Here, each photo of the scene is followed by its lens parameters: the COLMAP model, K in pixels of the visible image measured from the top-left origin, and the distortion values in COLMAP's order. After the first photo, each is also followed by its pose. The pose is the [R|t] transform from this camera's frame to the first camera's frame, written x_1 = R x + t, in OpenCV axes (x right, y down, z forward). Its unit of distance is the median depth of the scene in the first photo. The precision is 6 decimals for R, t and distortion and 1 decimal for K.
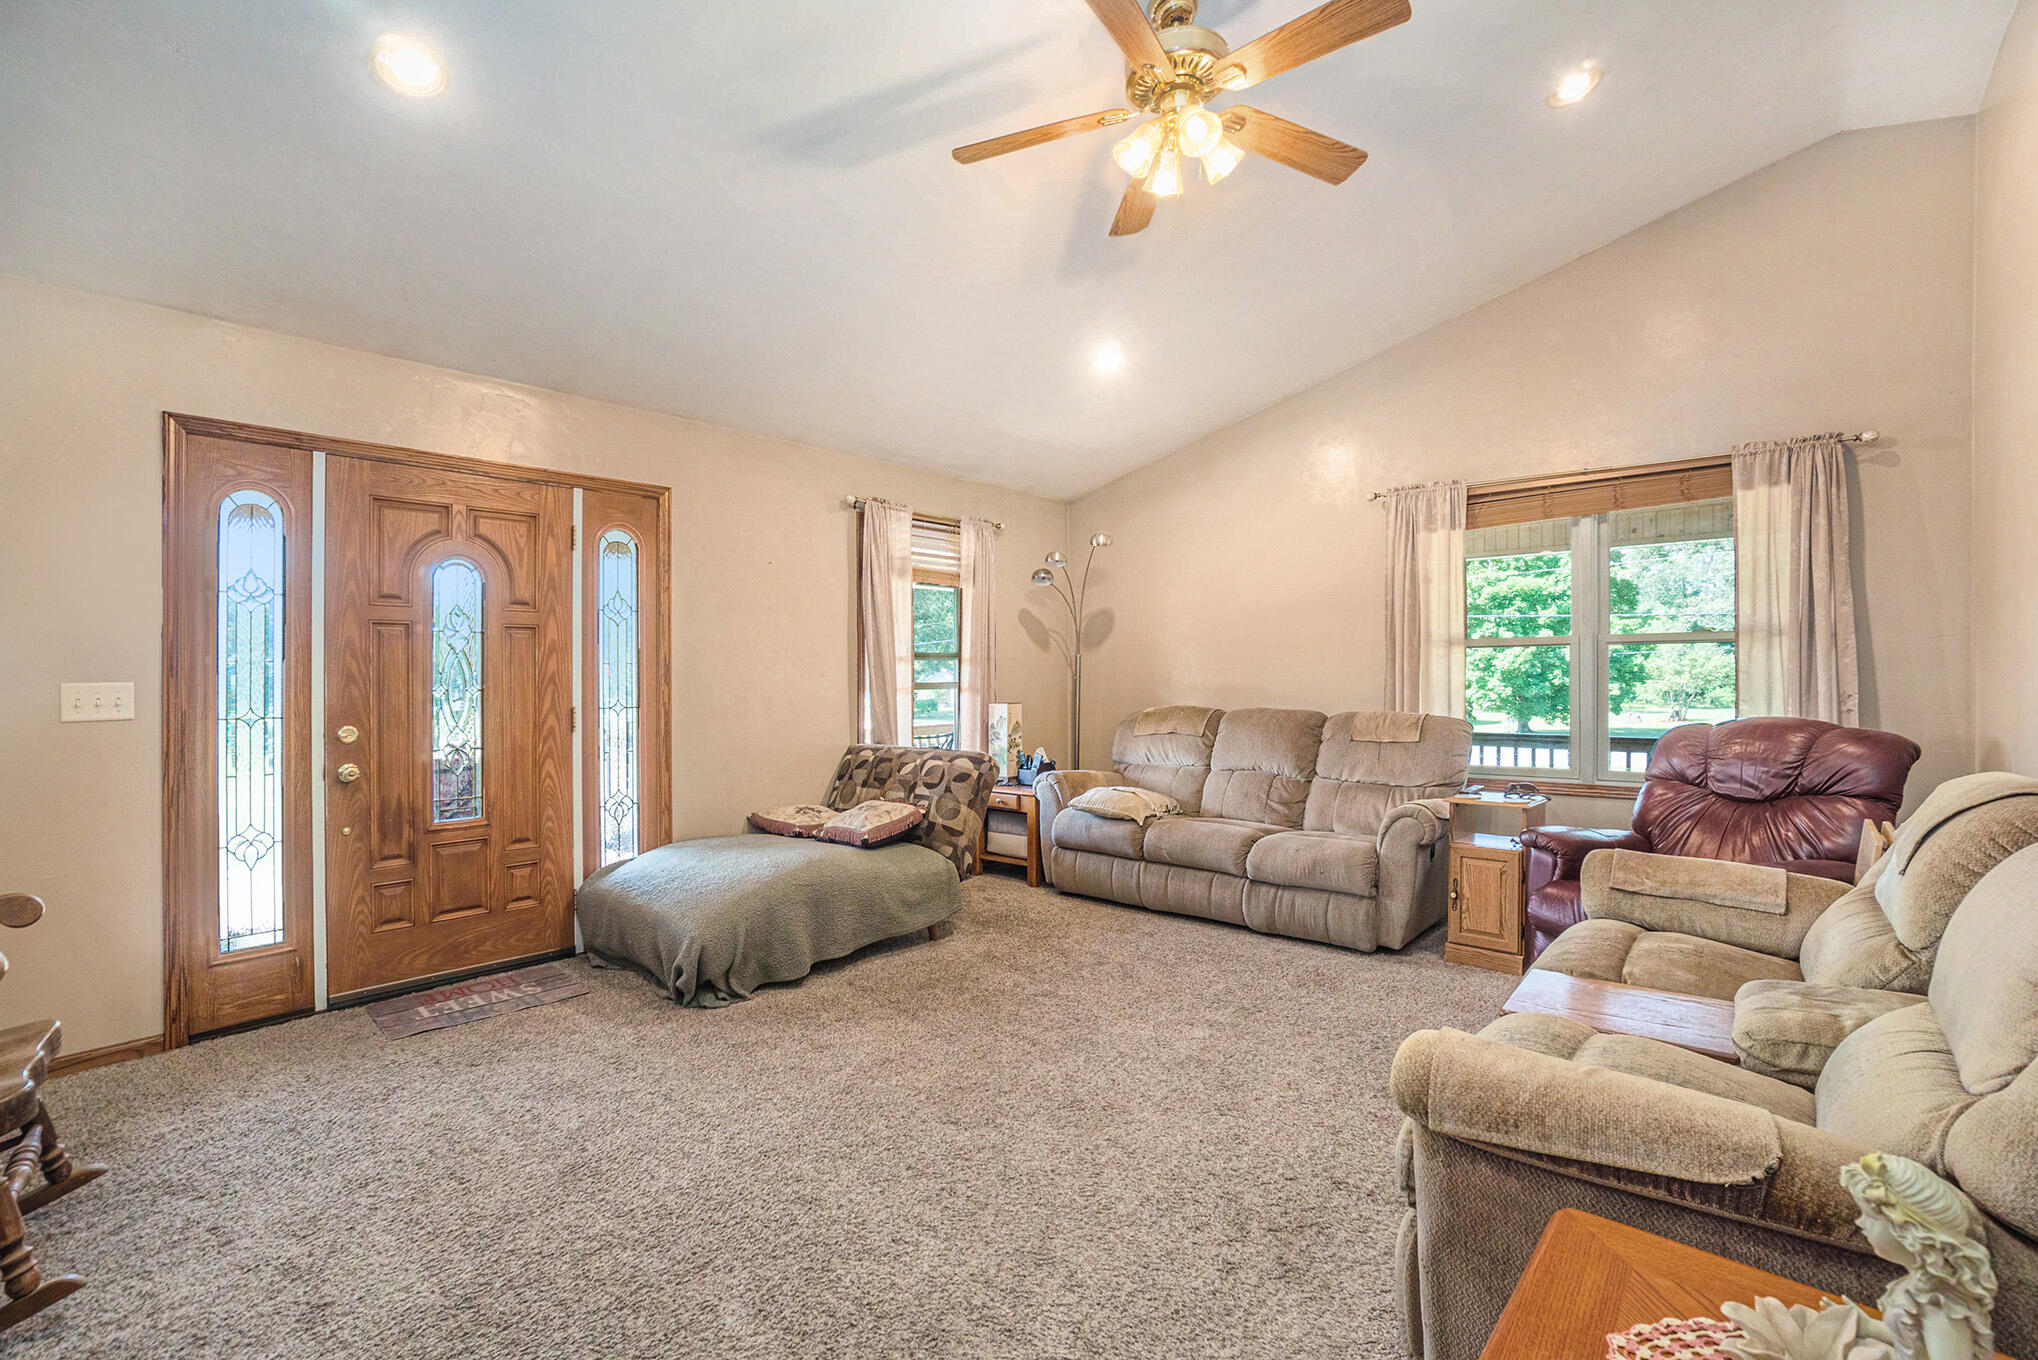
lens RADIAL K [[935.5, 0, 1003.4], [0, 935.5, 675.4], [0, 0, 1]] dist [-0.034585, 0.000109]
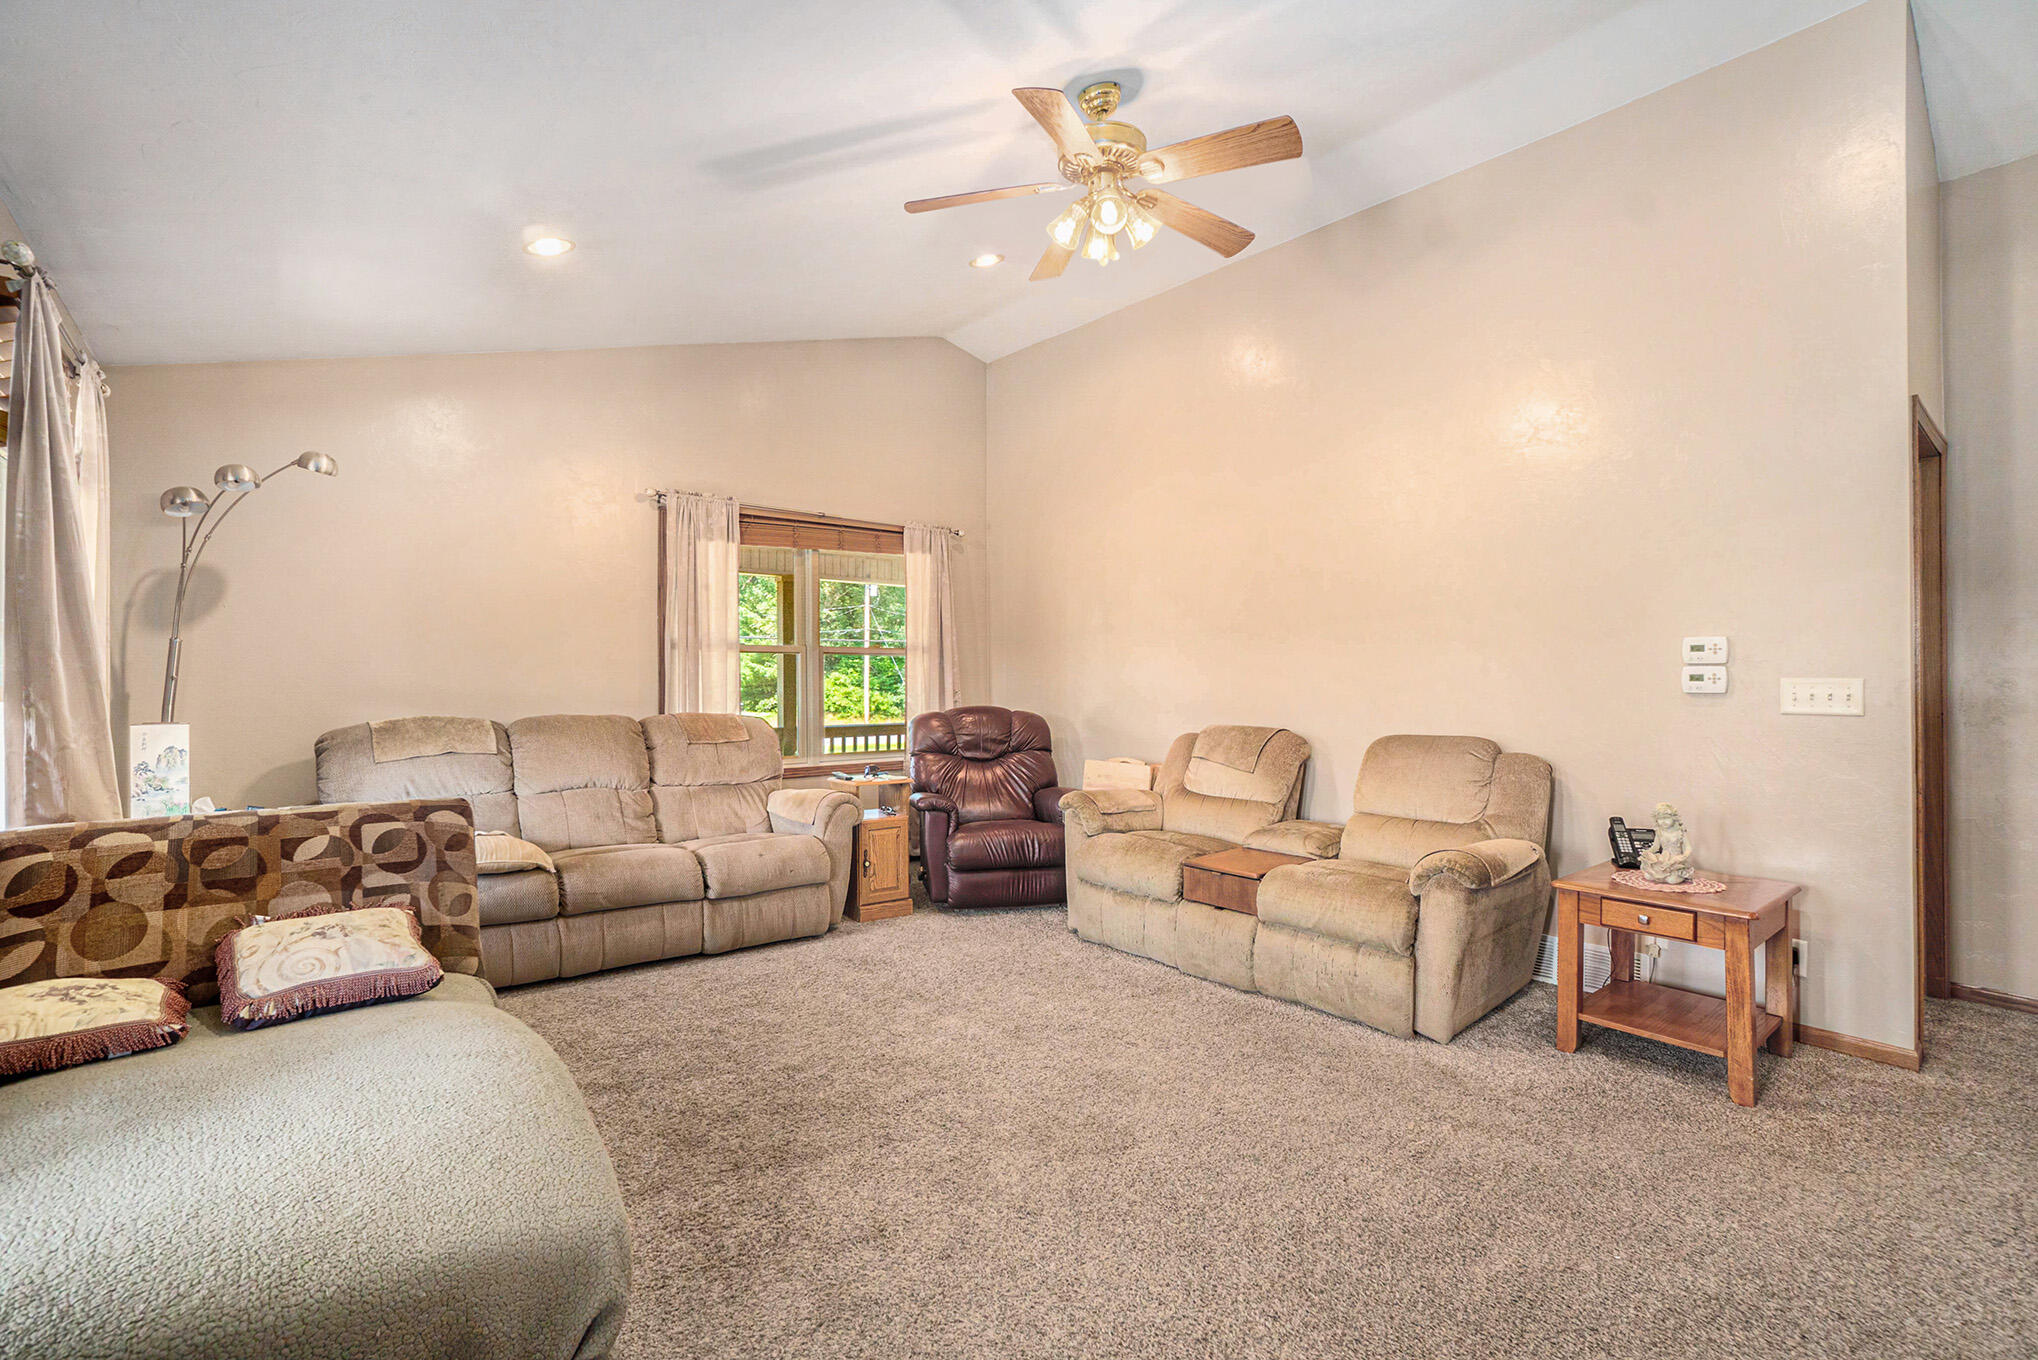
lens RADIAL K [[935.5, 0, 1003.4], [0, 935.5, 675.4], [0, 0, 1]] dist [-0.034585, 0.000109]
pose [[0.156128, 0.008638, 0.987699, -0.587644], [-0.006578, 0.999949, -0.007706, 0.004207], [-0.987715, -0.005294, 0.156177, 0.567023]]
